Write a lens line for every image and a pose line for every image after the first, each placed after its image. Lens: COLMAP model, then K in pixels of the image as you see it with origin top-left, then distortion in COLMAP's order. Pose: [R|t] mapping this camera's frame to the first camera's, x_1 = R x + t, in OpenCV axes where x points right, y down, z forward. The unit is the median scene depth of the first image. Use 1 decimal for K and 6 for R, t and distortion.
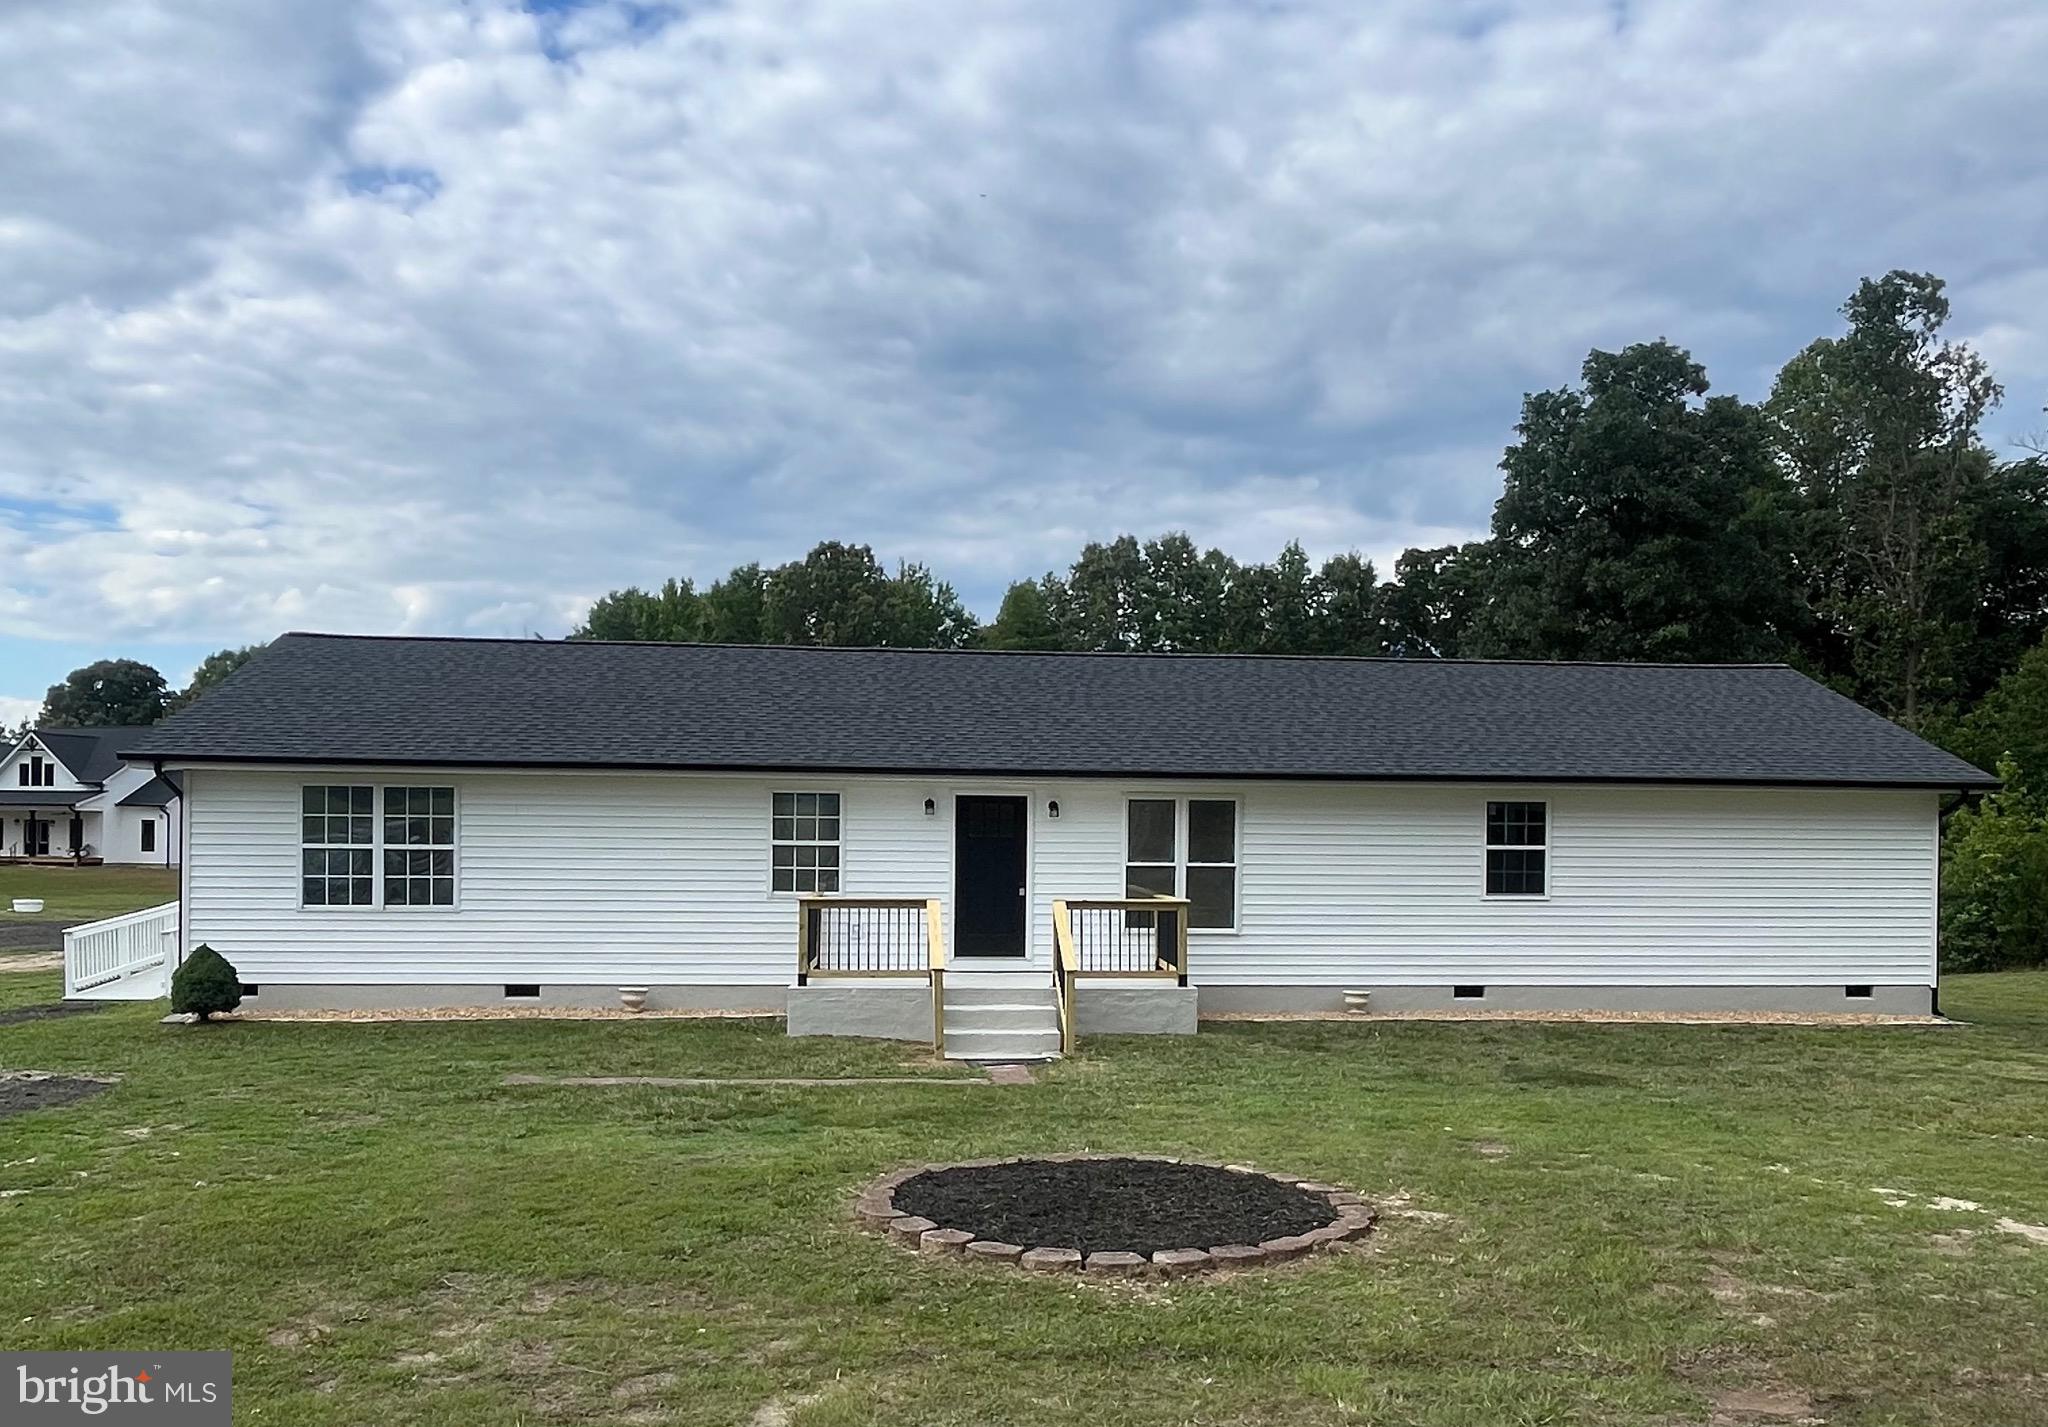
lens RADIAL K [[1524.6, 0, 1039.0], [0, 1524.6, 844.5], [0, 0, 1]] dist [0.014212, 0.003285]
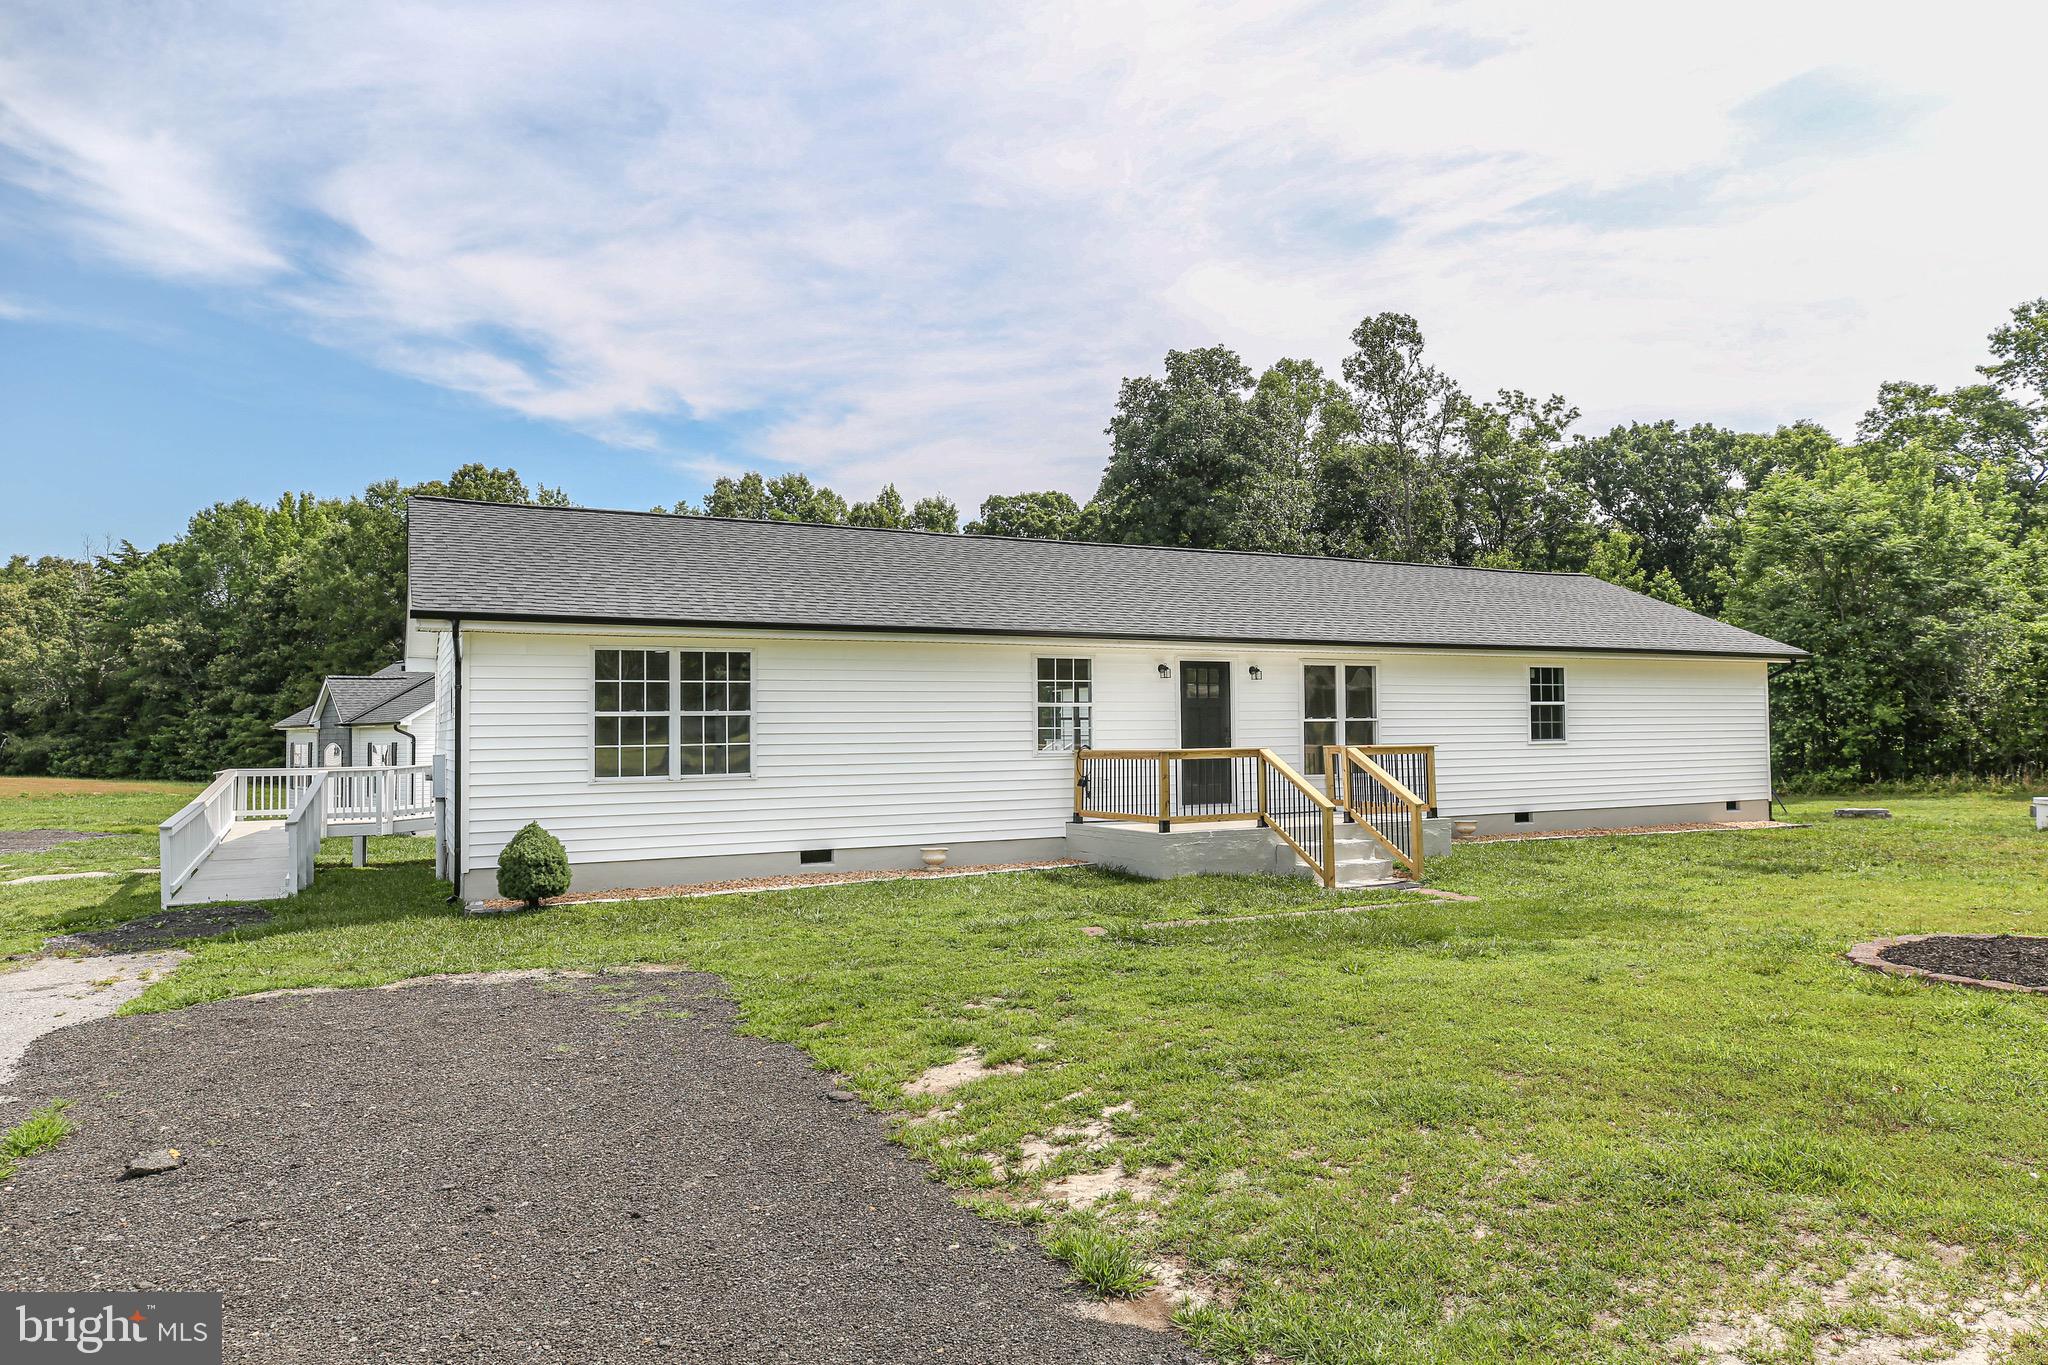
lens RADIAL K [[1252.7, 0, 1024.0], [0, 1252.7, 682.5], [0, 0, 1]] dist [0.003445, 0.002736]
pose [[0.932485, -0.006977, 0.361142, -0.475361], [0.023877, 0.998817, -0.042355, 0.018911], [-0.360419, 0.048119, 0.931548, 0.177223]]
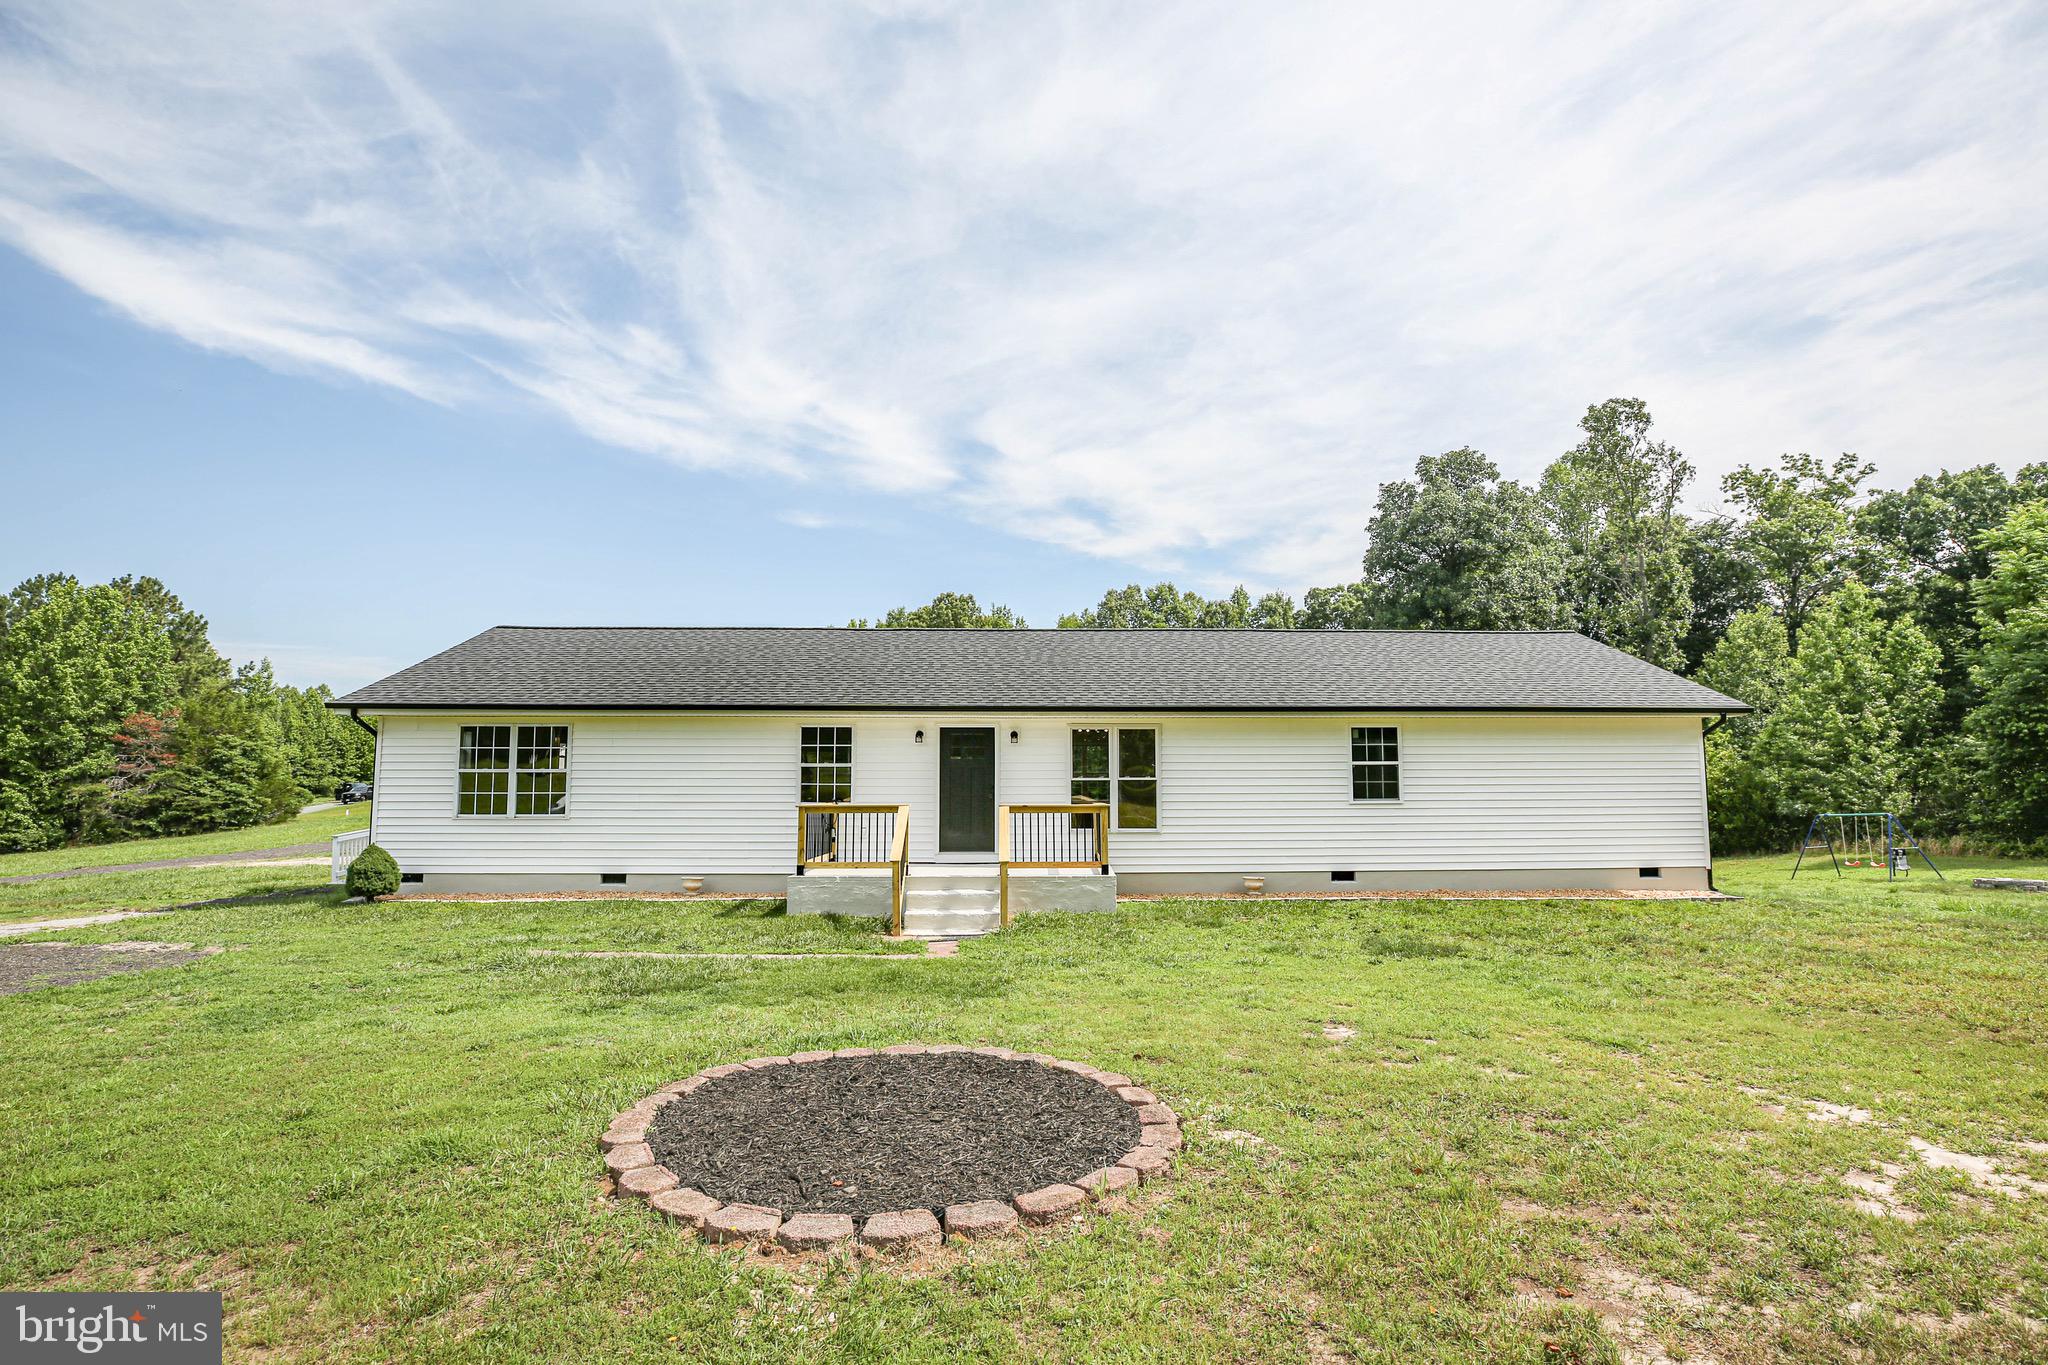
lens RADIAL K [[936.7, 0, 1038.8], [0, 936.7, 687.4], [0, 0, 1]] dist [-0.034607, 0.006780]
pose [[0.998115, -0.017327, -0.058878, 0.075654], [0.011153, 0.994555, -0.103611, 0.017035], [0.060353, 0.102759, 0.992874, 0.192636]]
